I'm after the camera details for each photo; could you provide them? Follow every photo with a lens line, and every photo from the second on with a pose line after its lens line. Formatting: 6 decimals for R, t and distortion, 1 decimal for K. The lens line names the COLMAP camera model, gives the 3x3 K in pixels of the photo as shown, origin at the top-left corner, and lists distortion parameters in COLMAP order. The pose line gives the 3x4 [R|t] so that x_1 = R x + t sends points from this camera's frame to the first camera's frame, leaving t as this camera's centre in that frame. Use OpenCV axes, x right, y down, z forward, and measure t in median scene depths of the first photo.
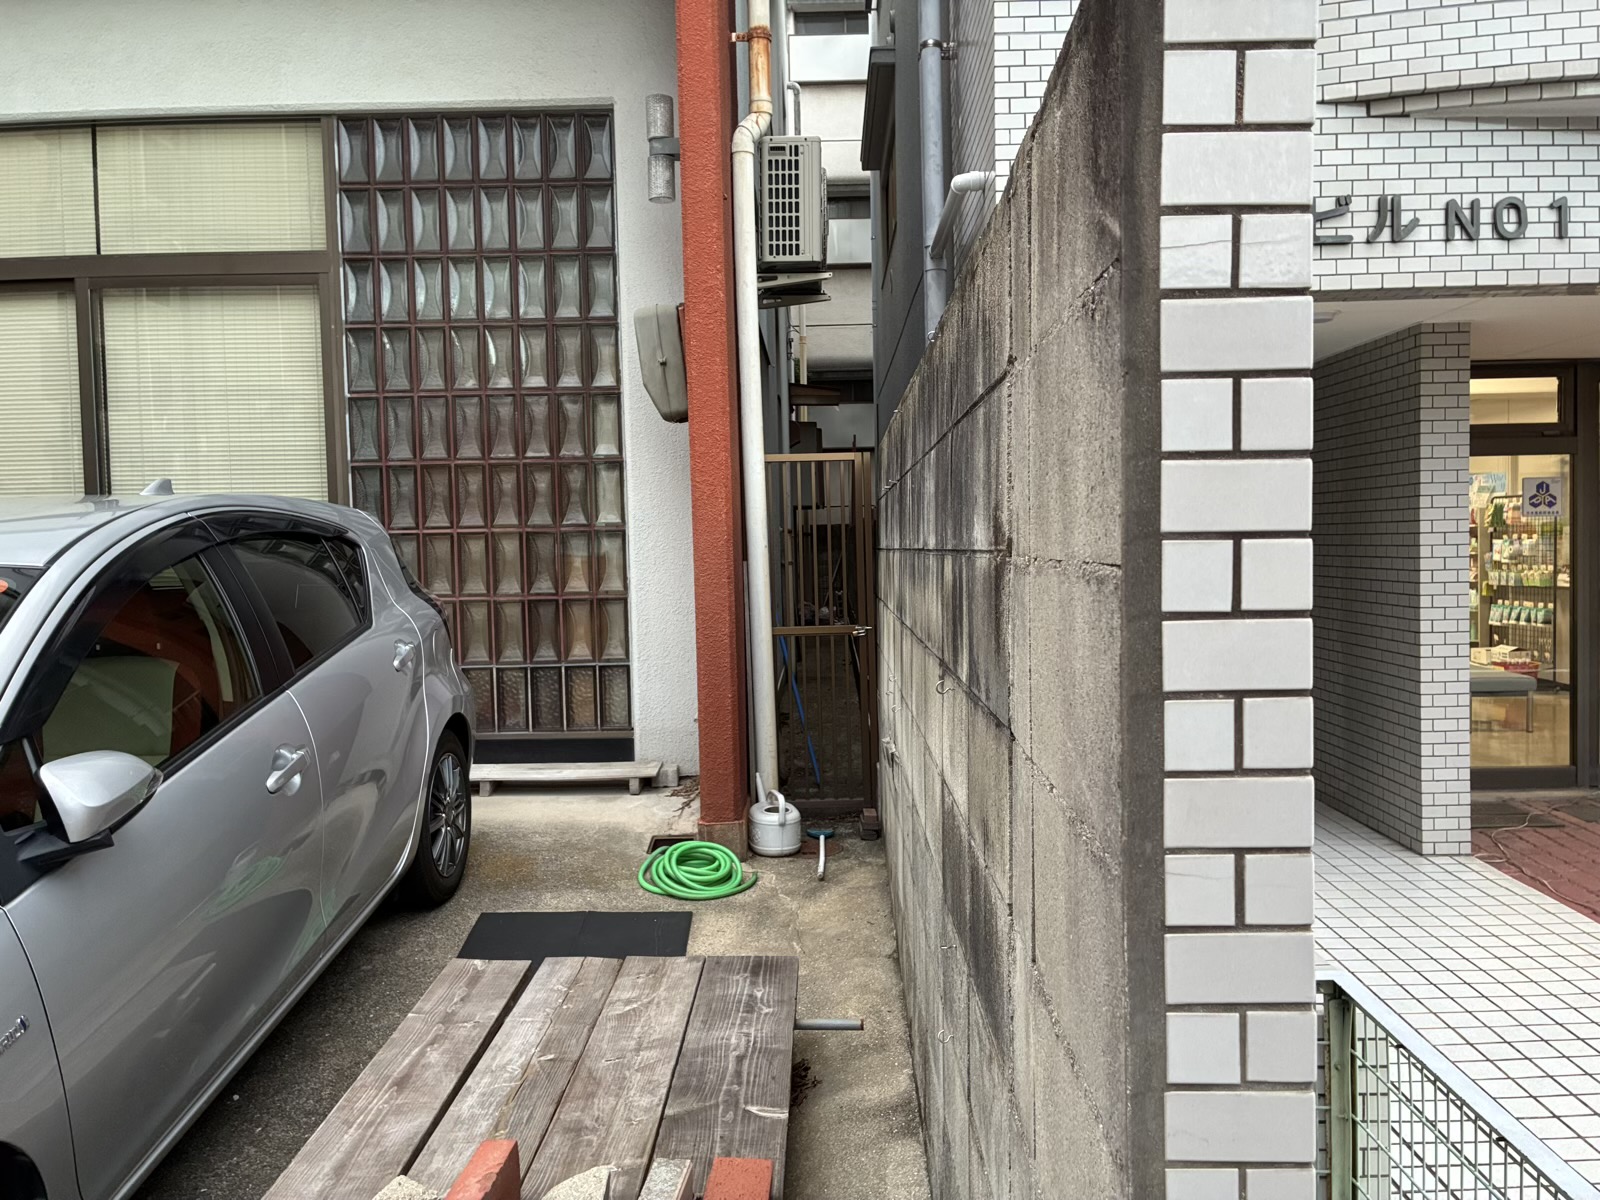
lens RADIAL K [[1212.7, 0, 807.1], [0, 1212.7, 593.4], [0, 0, 1]] dist [0.032079, -0.006817]
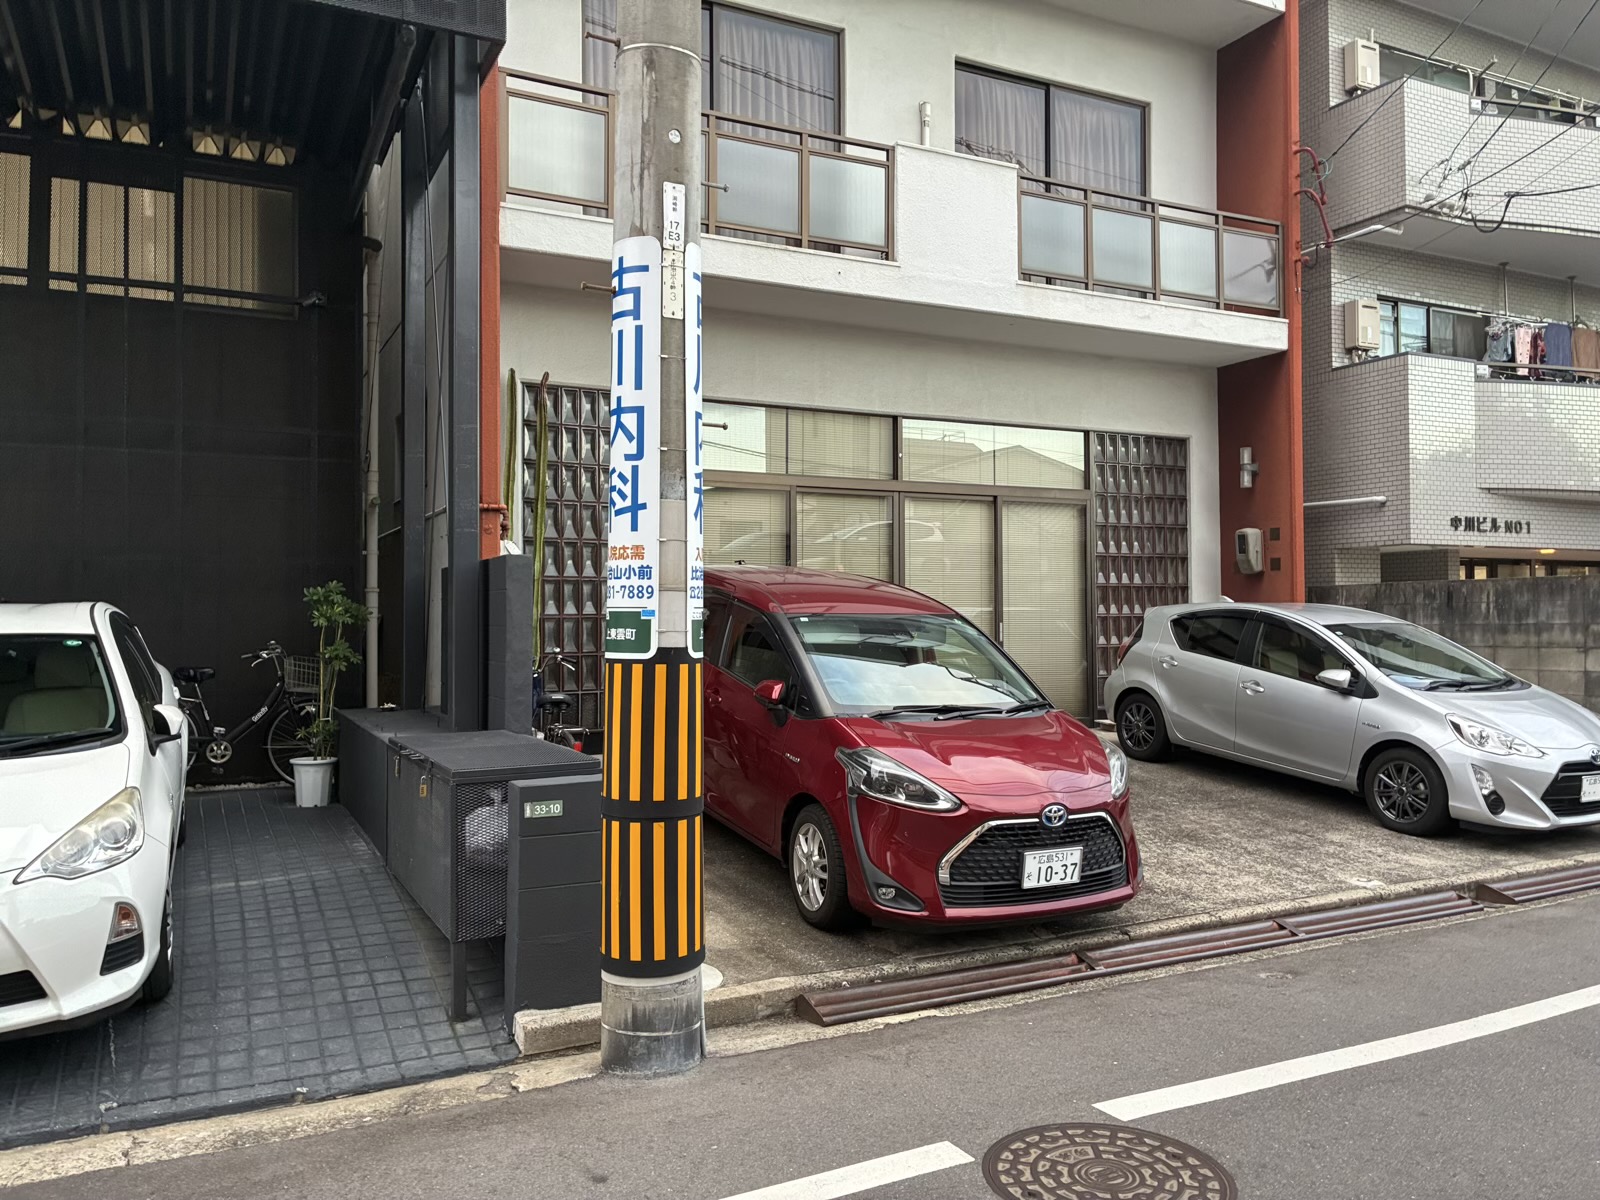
lens RADIAL K [[1212.7, 0, 799.6], [0, 1212.7, 597.6], [0, 0, 1]] dist [0.032079, -0.006817]
pose [[0.891974, 0.023775, 0.451461, -2.007083], [0.008920, 0.997496, -0.070154, 0.073847], [-0.451998, 0.066603, 0.889529, -0.792918]]
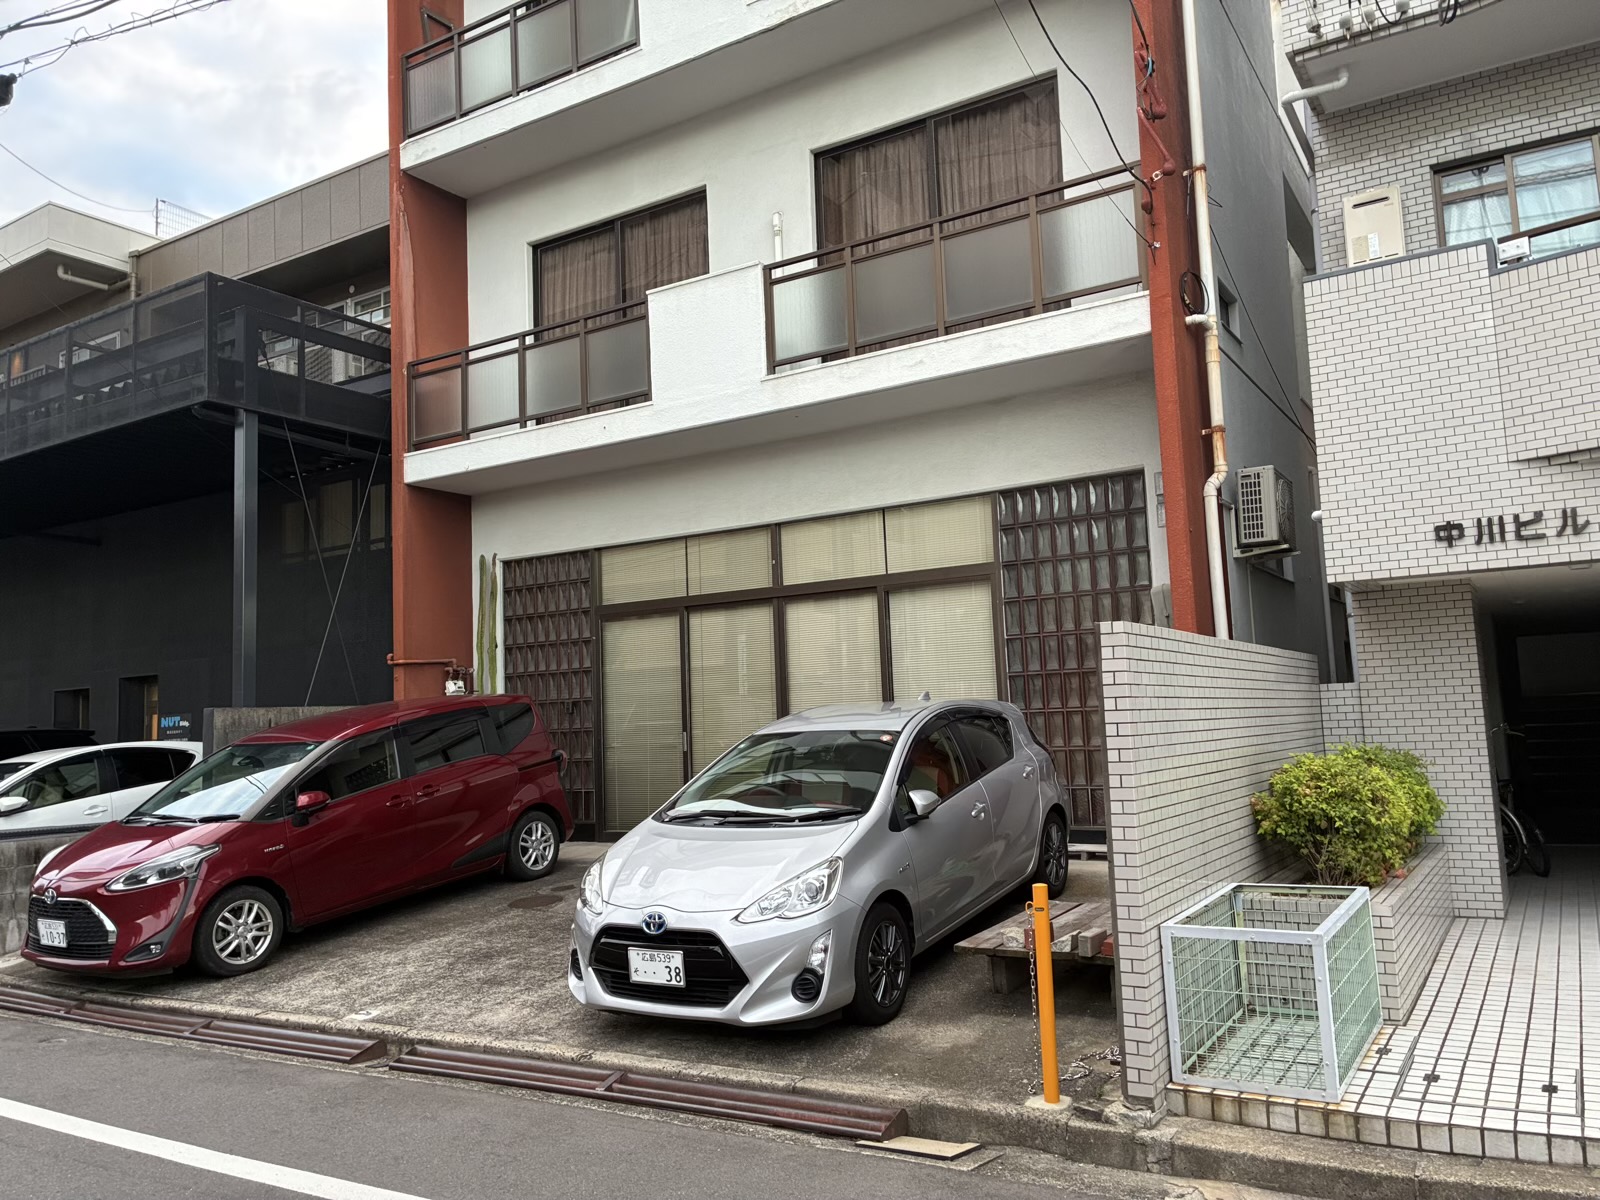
lens RADIAL K [[1212.7, 0, 795.0], [0, 1212.7, 598.7], [0, 0, 1]] dist [0.032079, -0.006817]
pose [[0.850834, -0.068832, -0.520907, 0.336769], [0.000376, 0.991462, -0.130397, 0.020511], [0.525435, 0.110750, 0.843595, -0.782130]]
